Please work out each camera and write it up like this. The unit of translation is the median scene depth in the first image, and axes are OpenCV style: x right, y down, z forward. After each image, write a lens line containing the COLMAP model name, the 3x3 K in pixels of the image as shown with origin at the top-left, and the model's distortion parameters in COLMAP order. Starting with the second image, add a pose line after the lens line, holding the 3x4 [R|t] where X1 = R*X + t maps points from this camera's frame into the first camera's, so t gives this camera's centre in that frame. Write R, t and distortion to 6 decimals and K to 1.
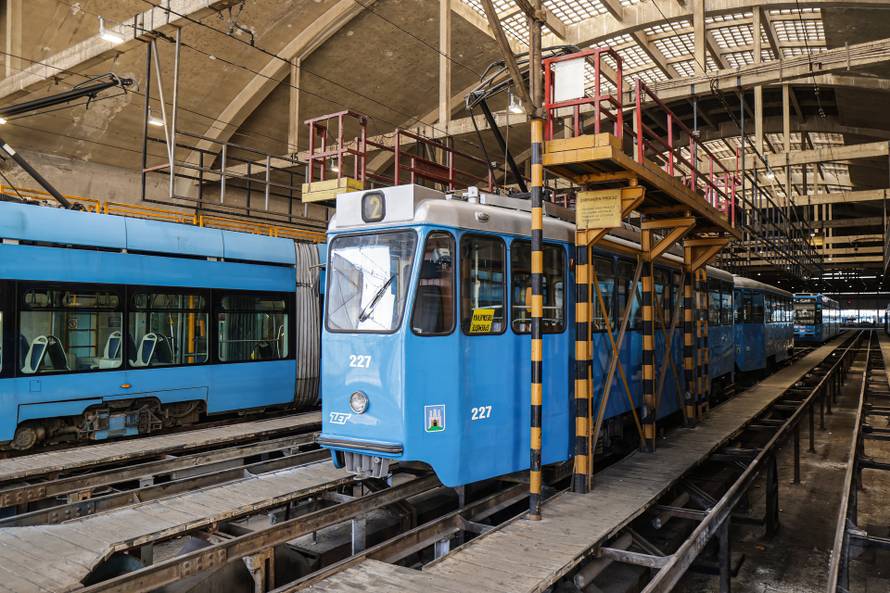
lens RADIAL K [[628.9, 0, 458.9], [0, 628.9, 299.0], [0, 0, 1]] dist [-0.089298, 0.058923]
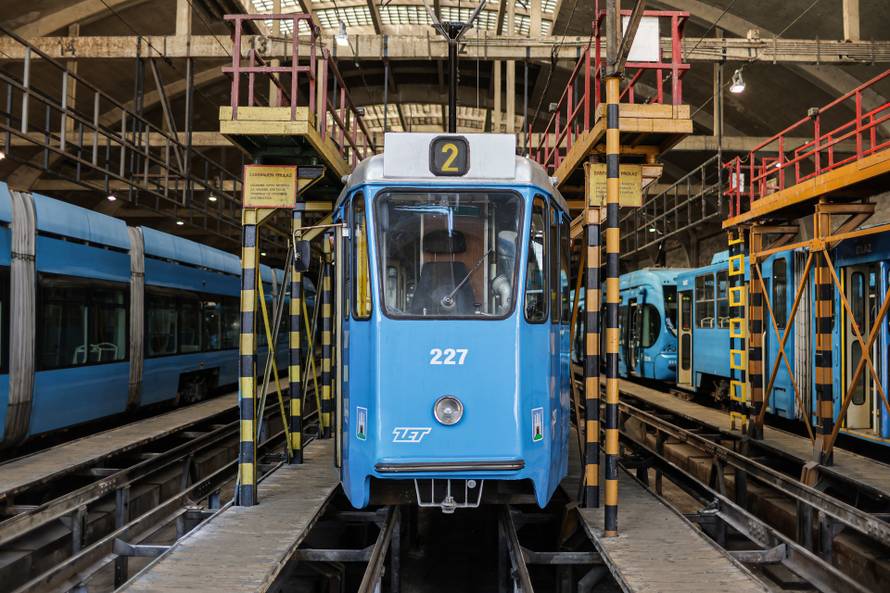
lens RADIAL K [[842.1, 0, 428.2], [0, 842.1, 287.1], [0, 0, 1]] dist [-0.060214, 0.021459]
pose [[0.850852, 0.026977, 0.524712, -0.545611], [-0.020342, 0.999624, -0.018407, 0.025756], [-0.525011, 0.004988, 0.851081, 0.106545]]
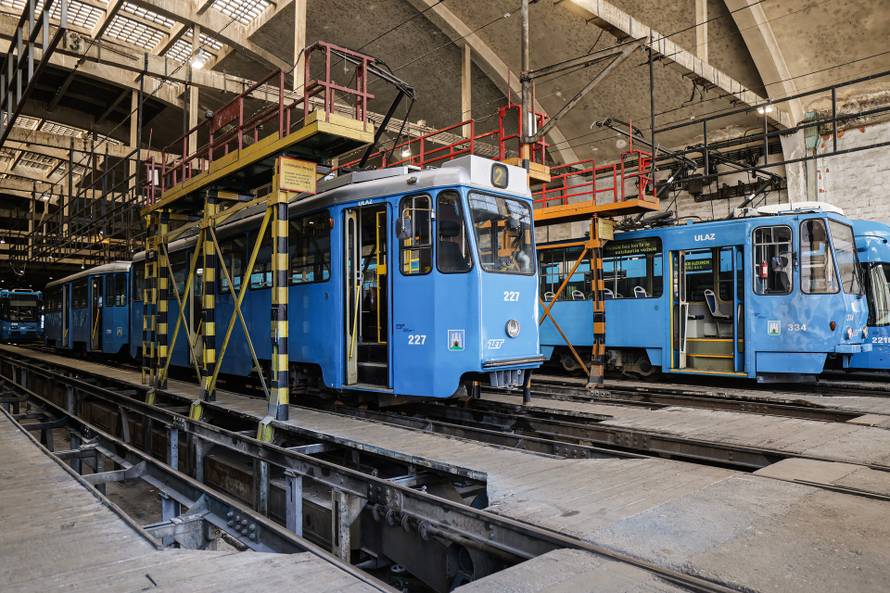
lens RADIAL K [[628.9, 0, 458.9], [0, 628.9, 299.0], [0, 0, 1]] dist [-0.089298, 0.058923]
pose [[0.254525, 0.037403, 0.966343, -1.073962], [-0.022479, 0.999211, -0.032754, 0.112938], [-0.966805, -0.013386, 0.255164, 0.590319]]
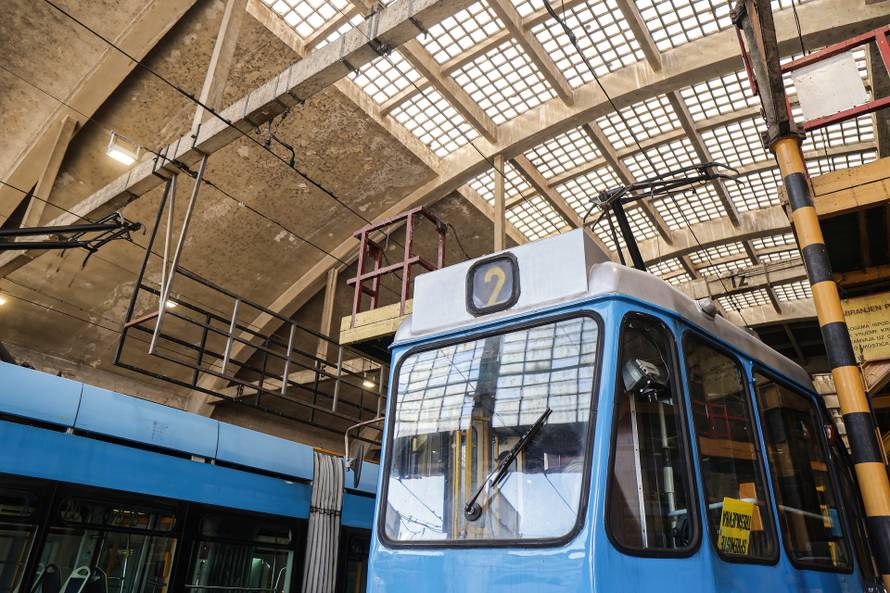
lens RADIAL K [[607.1, 0, 445.0], [0, 607.1, 296.5], [0, 0, 1]] dist [-0.112605, 0.086740]
pose [[0.998780, 0.012929, -0.047654, -0.118330], [-0.031338, 0.911804, -0.409427, 0.048997], [0.038157, 0.410421, 0.911097, 0.437852]]
